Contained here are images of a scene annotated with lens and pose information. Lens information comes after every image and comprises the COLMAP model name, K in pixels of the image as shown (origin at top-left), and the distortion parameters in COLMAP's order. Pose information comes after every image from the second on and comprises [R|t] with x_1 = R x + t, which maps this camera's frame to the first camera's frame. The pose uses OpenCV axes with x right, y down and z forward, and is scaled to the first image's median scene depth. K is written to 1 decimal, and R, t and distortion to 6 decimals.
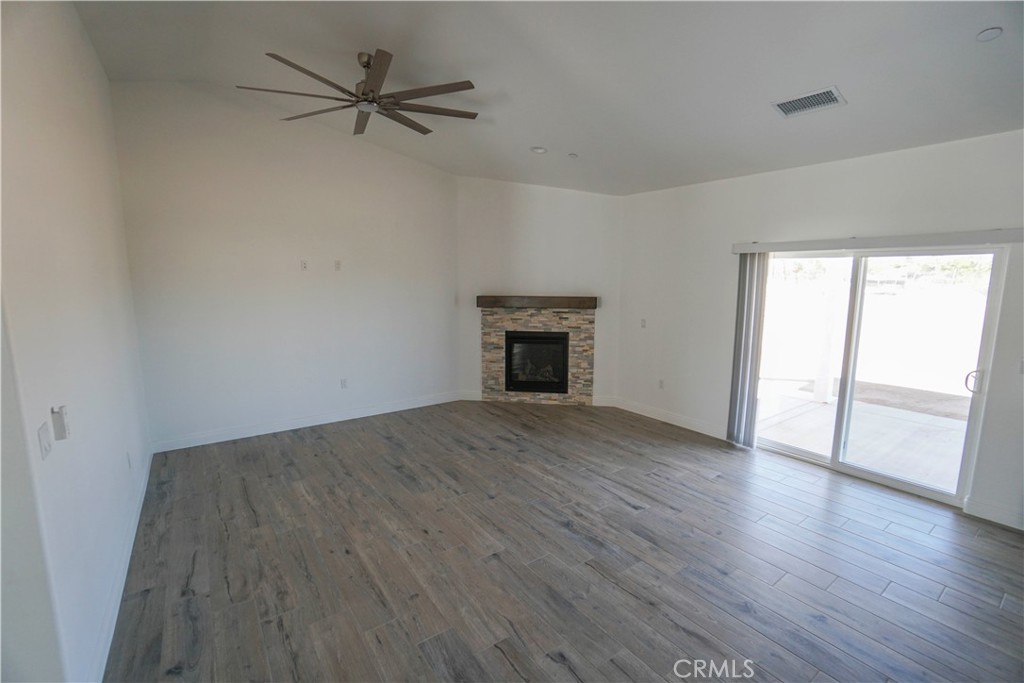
lens RADIAL K [[450.8, 0, 510.1], [0, 450.8, 339.9], [0, 0, 1]] dist [-0.066401, 0.023876]
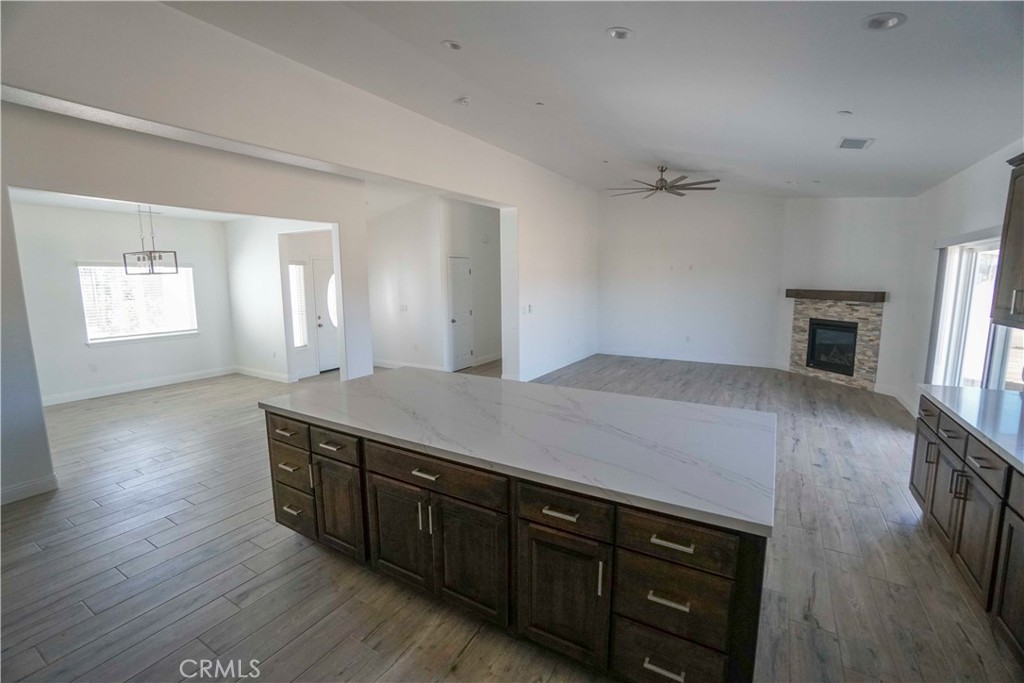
lens RADIAL K [[450.8, 0, 510.1], [0, 450.8, 339.9], [0, 0, 1]] dist [-0.066401, 0.023876]
pose [[0.398605, 0.120758, -0.909138, 0.784870], [-0.122539, 0.989418, 0.077696, 0.048526], [0.908899, 0.080435, 0.409185, -0.249388]]
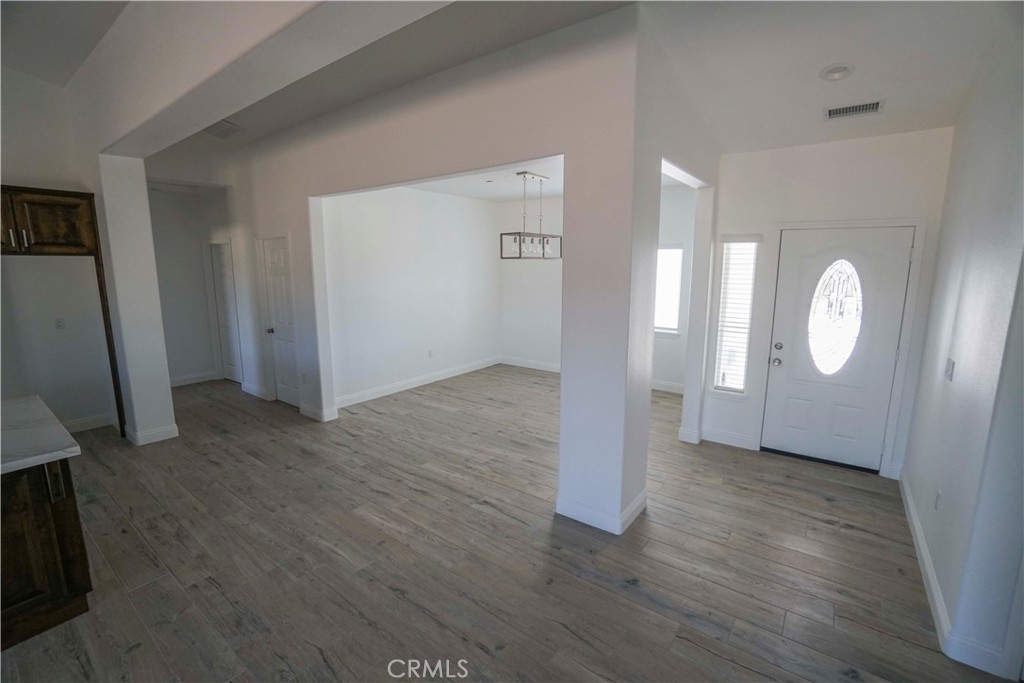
lens RADIAL K [[450.8, 0, 510.1], [0, 450.8, 339.9], [0, 0, 1]] dist [-0.066401, 0.023876]
pose [[-0.953159, 0.049548, -0.298384, -0.073325], [-0.044151, 0.953134, 0.299309, -0.033542], [0.299230, 0.298463, -0.906301, 0.248025]]
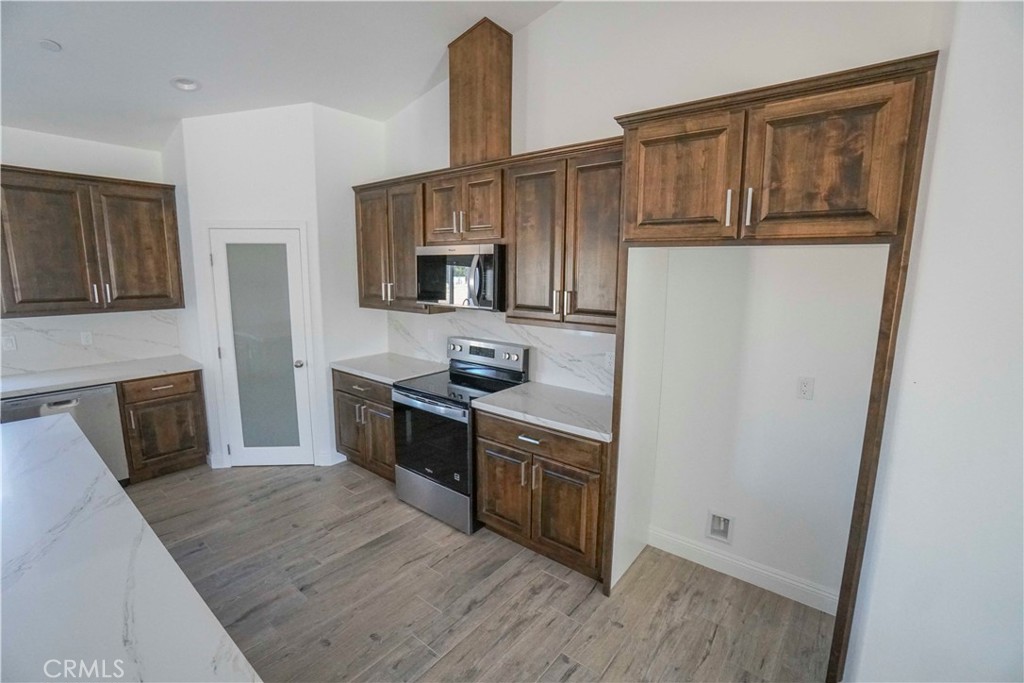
lens RADIAL K [[450.8, 0, 510.1], [0, 450.8, 339.9], [0, 0, 1]] dist [-0.066401, 0.023876]
pose [[-0.270548, -0.154384, 0.950247, 0.161118], [0.128033, 0.972520, 0.194455, 0.051424], [-0.954155, 0.174273, -0.243347, -0.335745]]
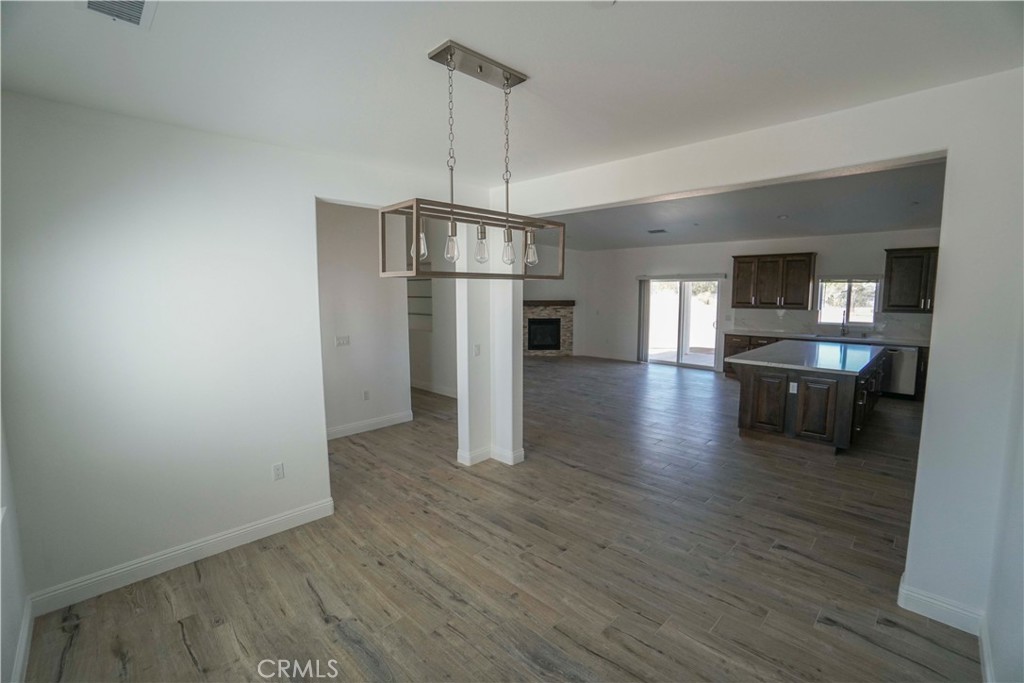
lens RADIAL K [[450.8, 0, 510.1], [0, 450.8, 339.9], [0, 0, 1]] dist [-0.066401, 0.023876]
pose [[0.985853, -0.022899, 0.166042, -0.419095], [0.028511, 0.999097, -0.031489, 0.133986], [-0.165171, 0.035778, 0.985616, -0.914712]]
